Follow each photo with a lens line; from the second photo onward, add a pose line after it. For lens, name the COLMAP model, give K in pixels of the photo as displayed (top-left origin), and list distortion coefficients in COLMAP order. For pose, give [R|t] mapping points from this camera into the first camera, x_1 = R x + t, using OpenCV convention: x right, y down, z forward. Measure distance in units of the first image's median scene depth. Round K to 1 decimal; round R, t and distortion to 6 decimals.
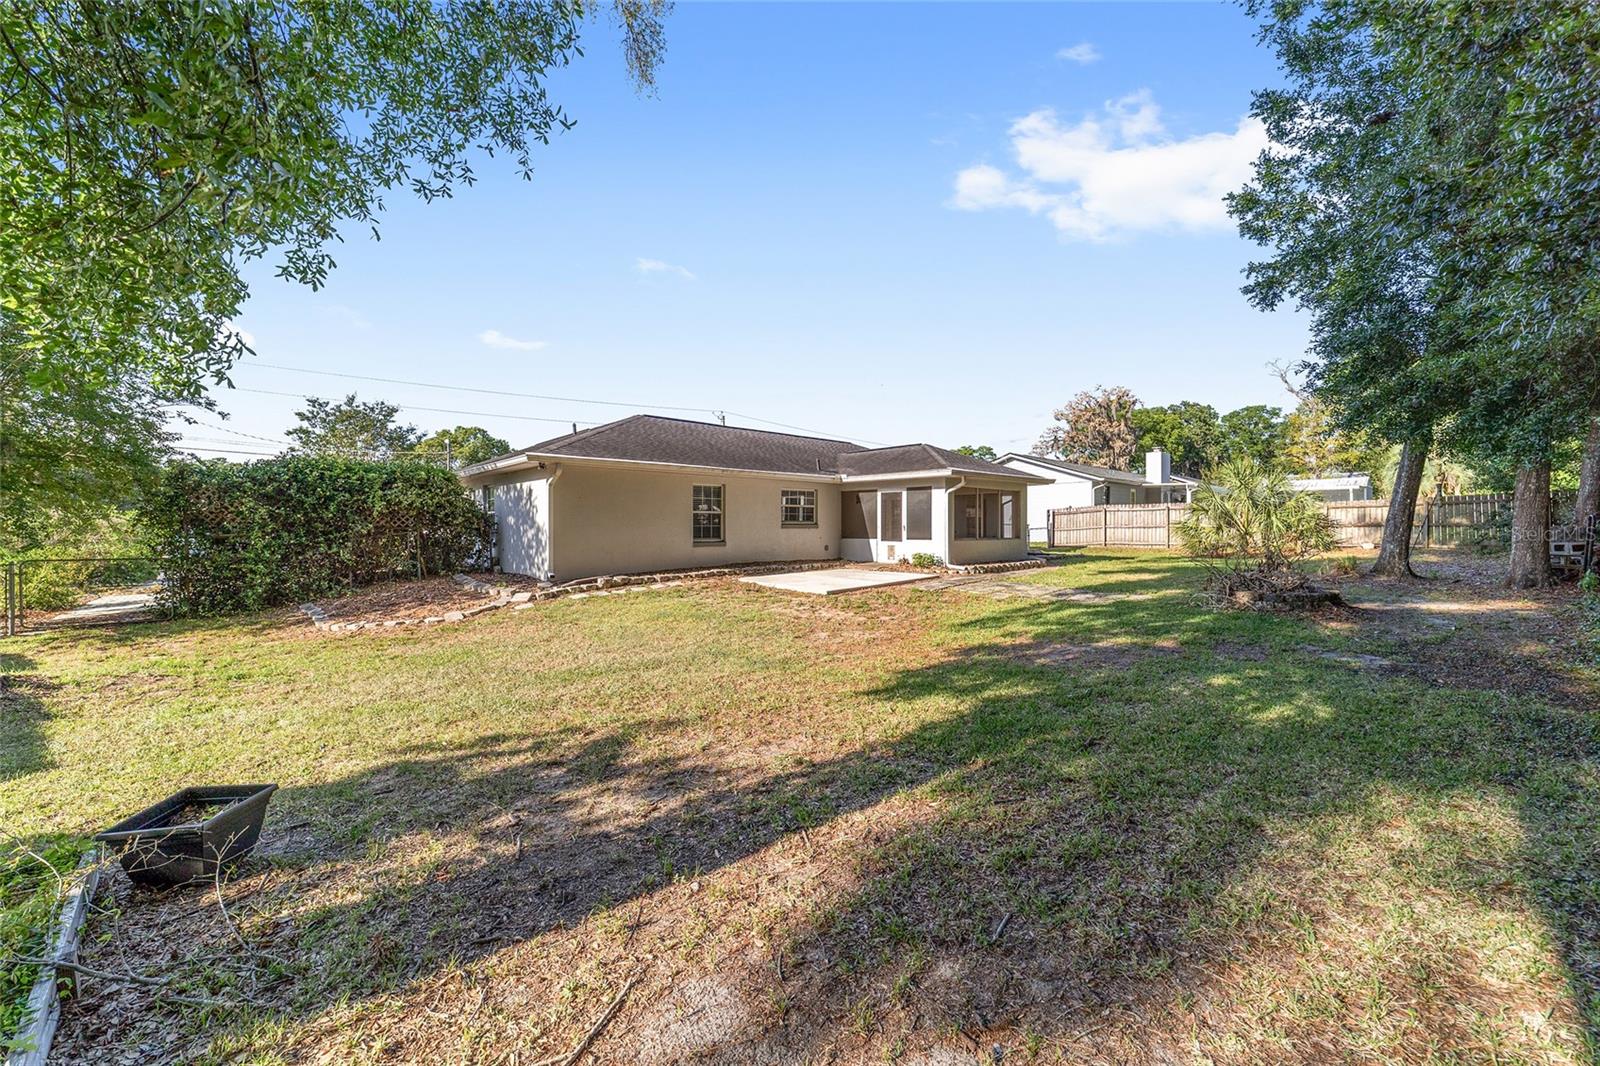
lens RADIAL K [[614.9, 0, 794.2], [0, 614.9, 532.0], [0, 0, 1]] dist [-0.017494, 0.008249]
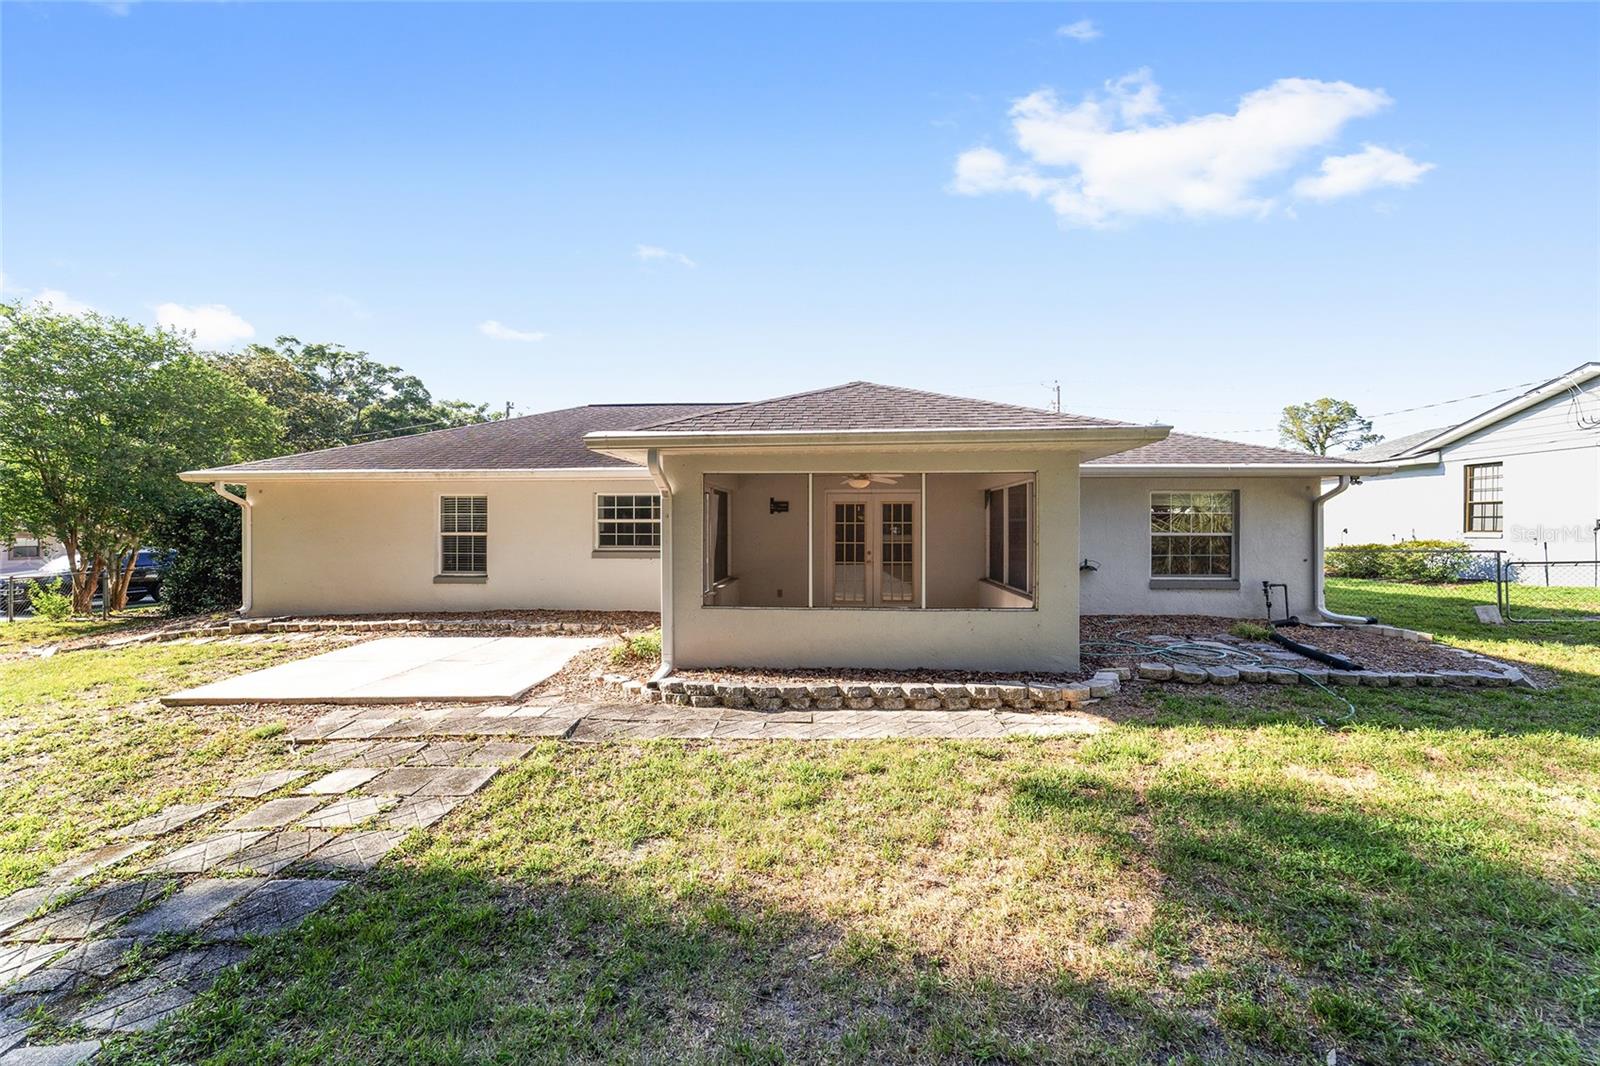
lens RADIAL K [[614.9, 0, 799.4], [0, 614.9, 526.2], [0, 0, 1]] dist [-0.017494, 0.008249]
pose [[0.696393, 0.002287, -0.717657, 0.558750], [-0.006724, 0.999972, -0.003338, -0.036672], [0.717629, 0.007150, 0.696389, 0.709398]]
